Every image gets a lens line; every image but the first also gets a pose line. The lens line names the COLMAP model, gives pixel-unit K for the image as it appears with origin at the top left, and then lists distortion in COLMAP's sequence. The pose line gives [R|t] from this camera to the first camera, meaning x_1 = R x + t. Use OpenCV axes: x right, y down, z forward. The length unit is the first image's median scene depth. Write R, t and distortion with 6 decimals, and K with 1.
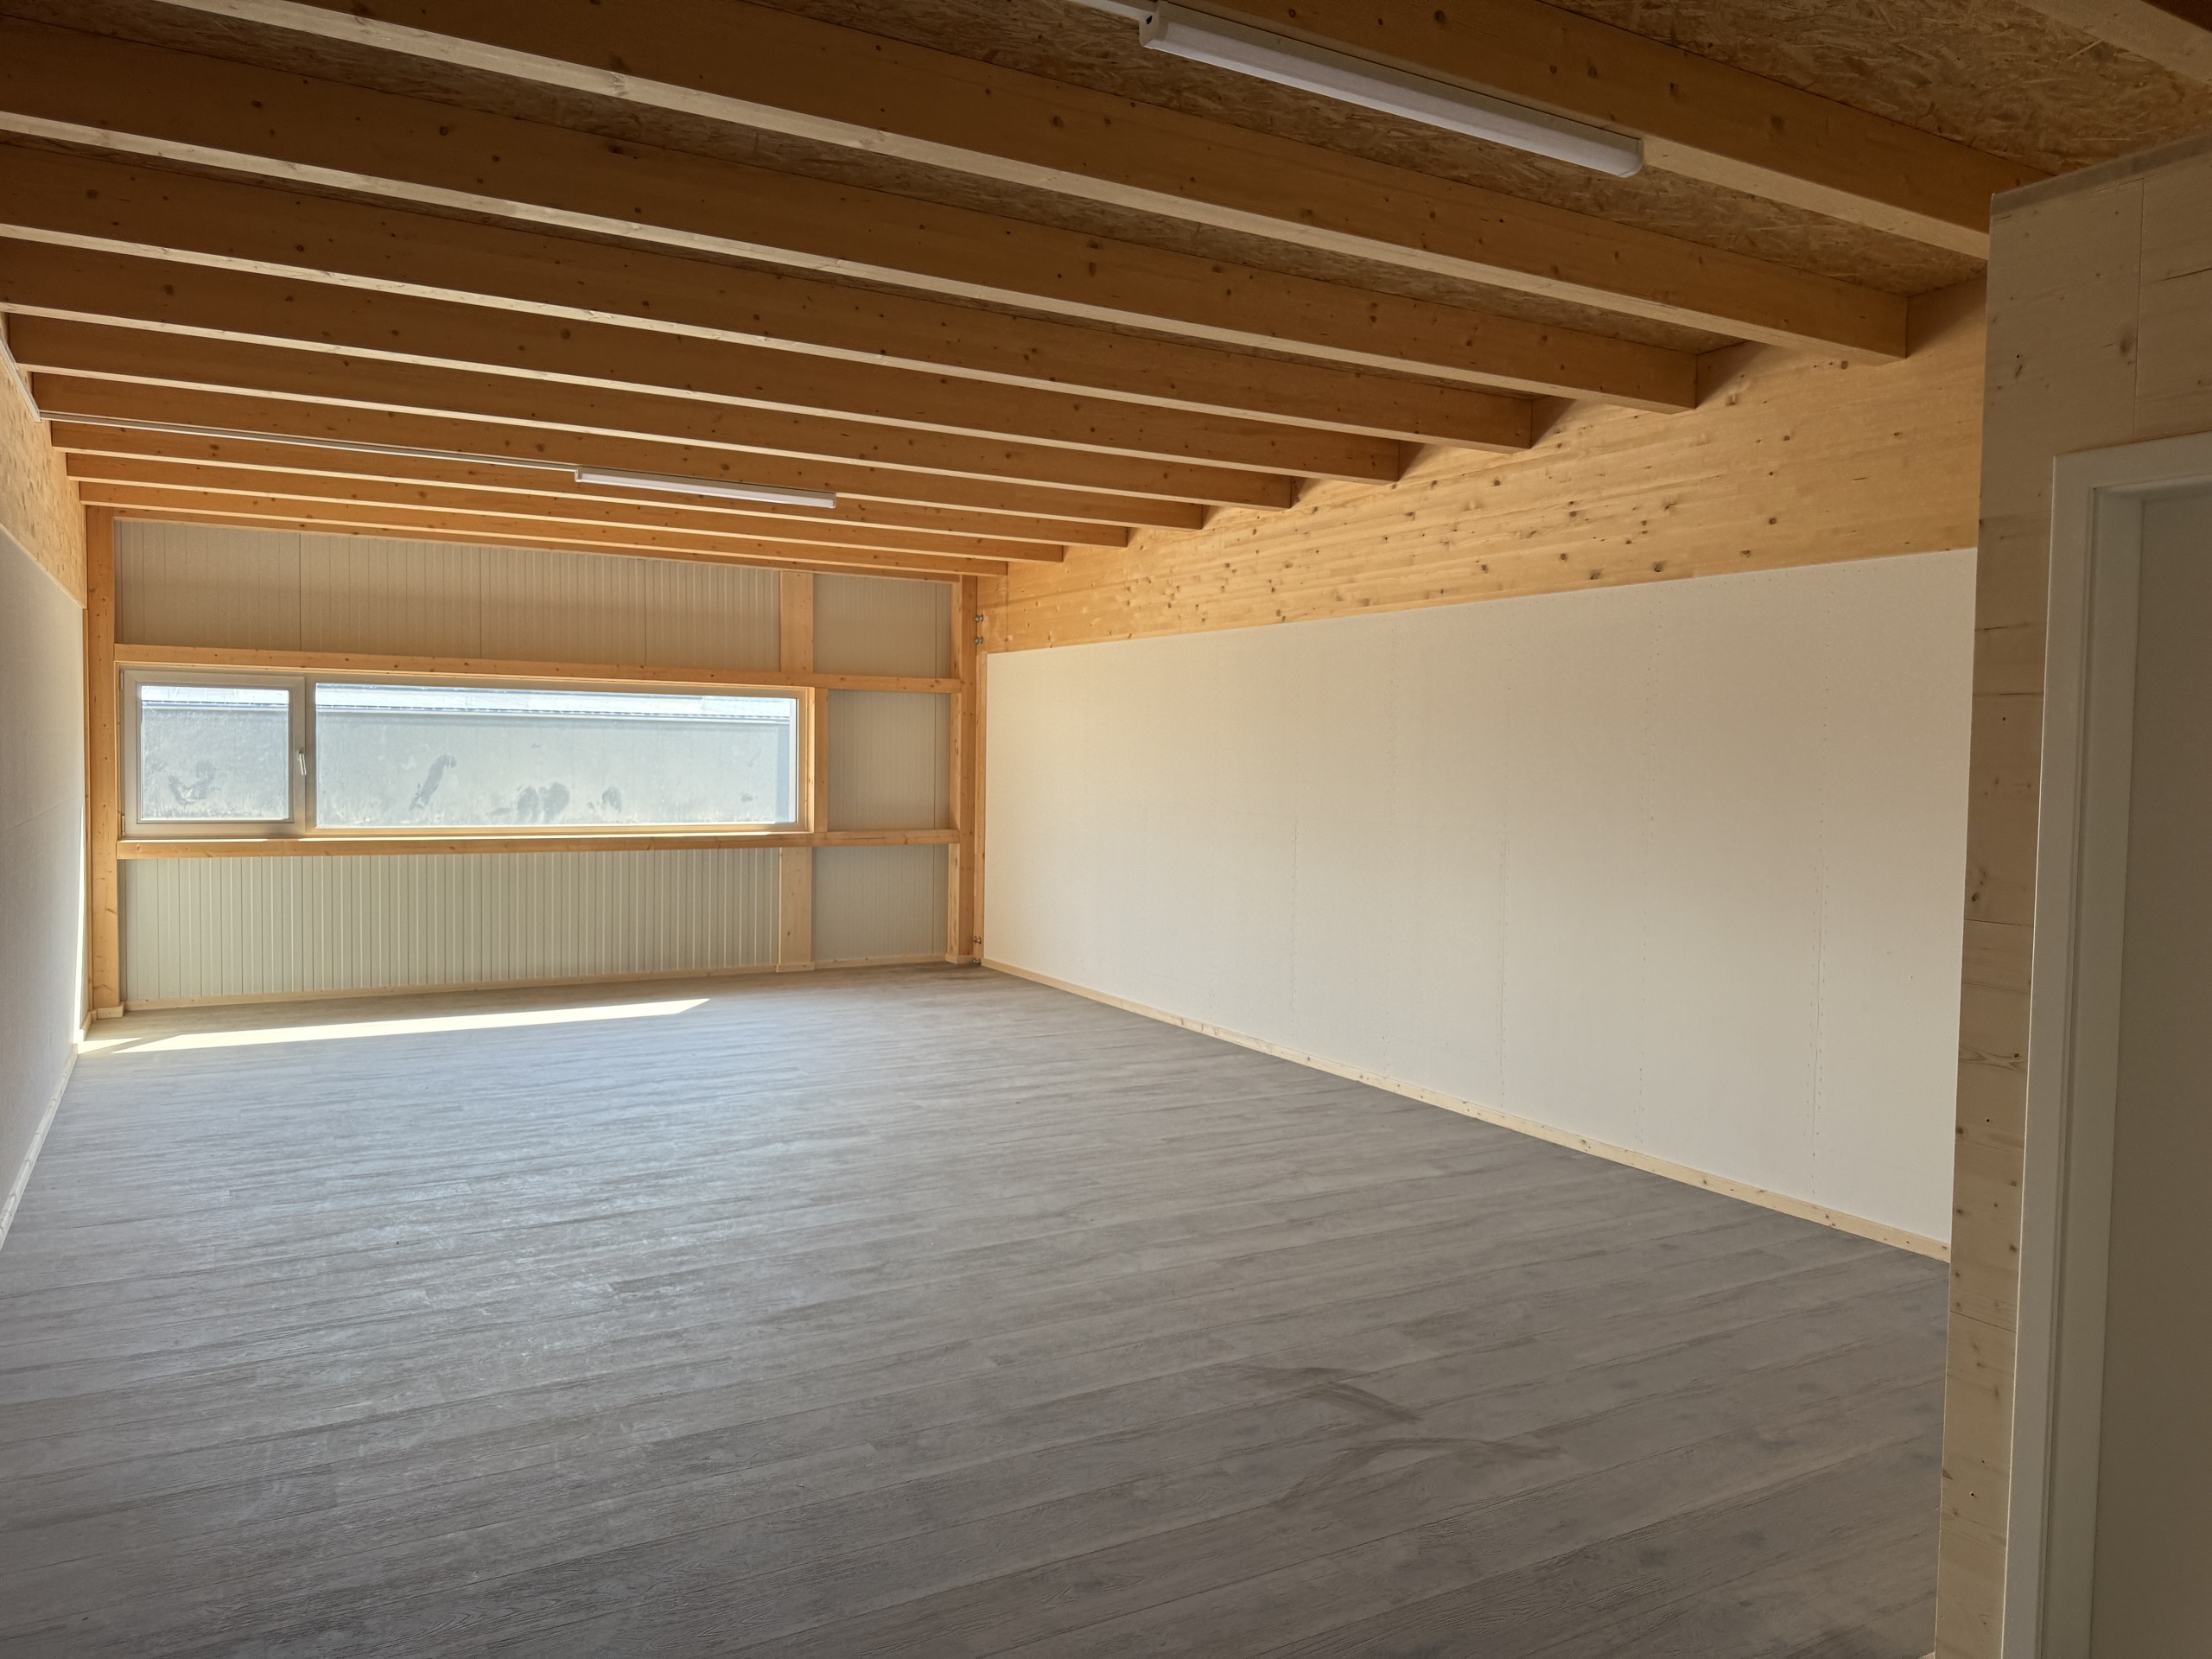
lens RADIAL K [[1567.4, 0, 1117.0], [0, 1567.4, 816.8], [0, 0, 1]] dist [0.044473, -0.052676]
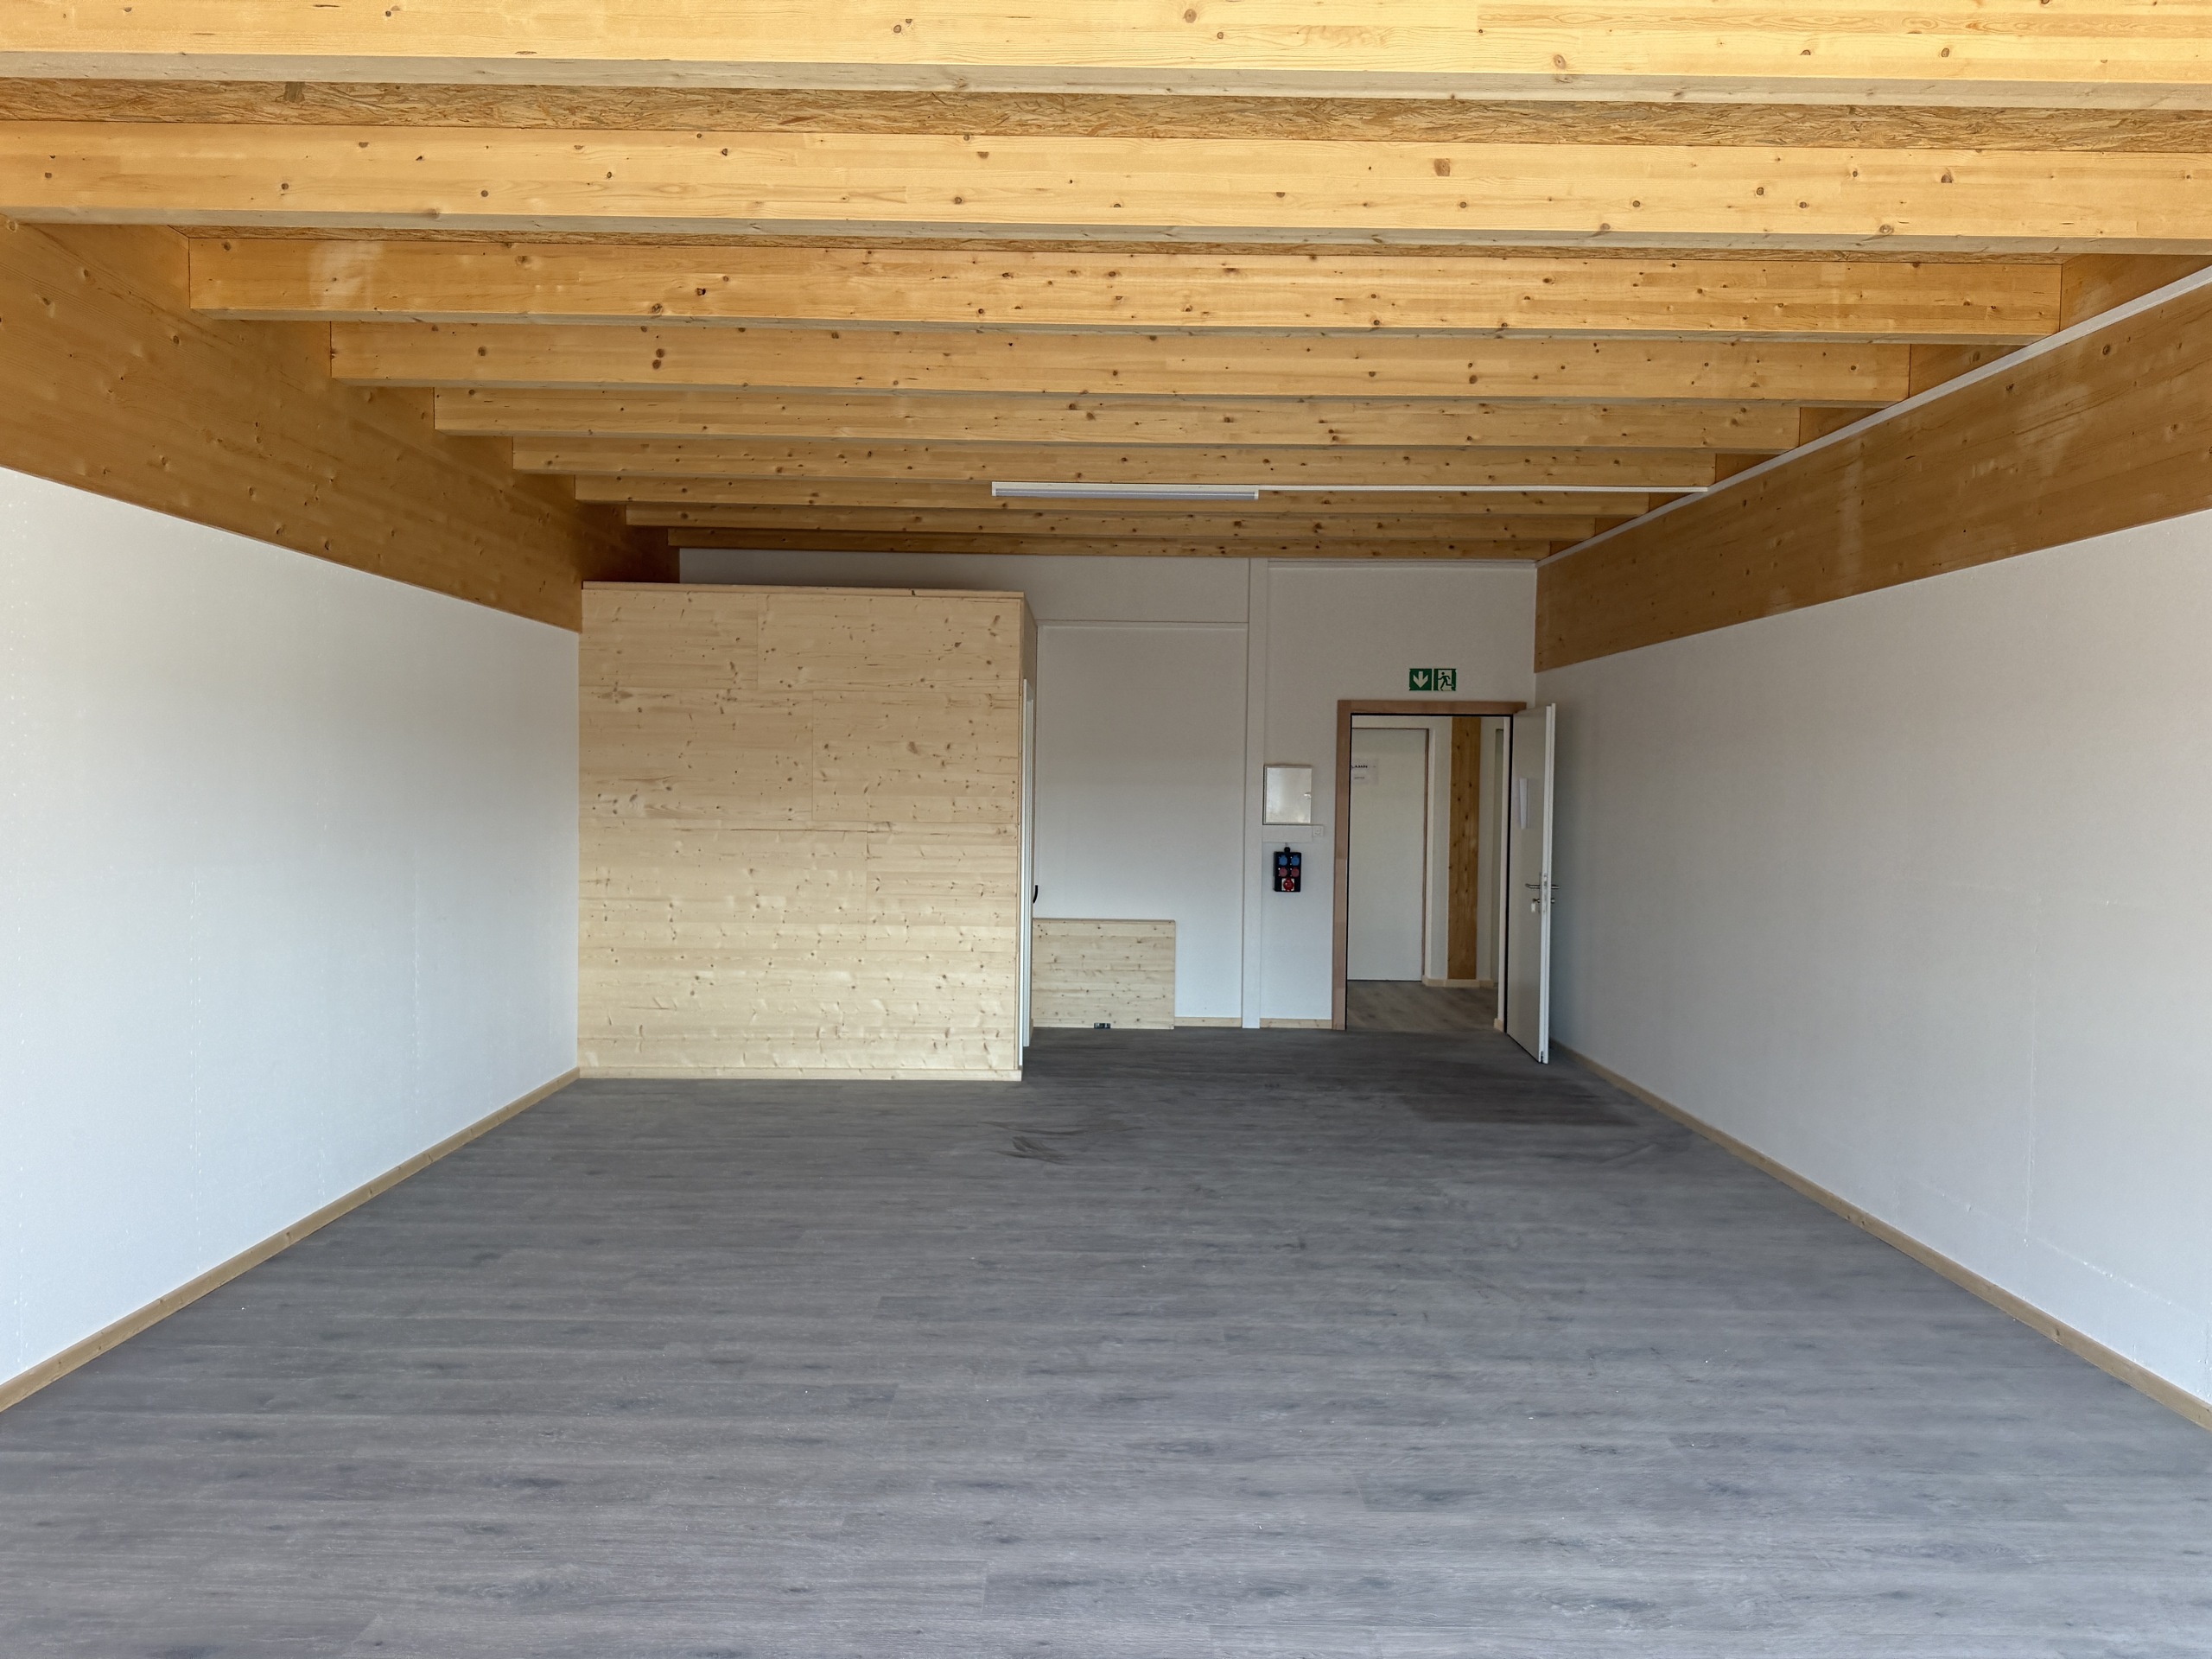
lens RADIAL K [[1566.3, 0, 1106.4], [0, 1566.3, 838.7], [0, 0, 1]] dist [0.072799, -0.108314]
pose [[-0.869474, -0.048964, 0.491546, -0.568993], [-0.008577, 0.996422, 0.084083, -0.084485], [-0.493904, 0.068892, -0.866783, 1.834397]]
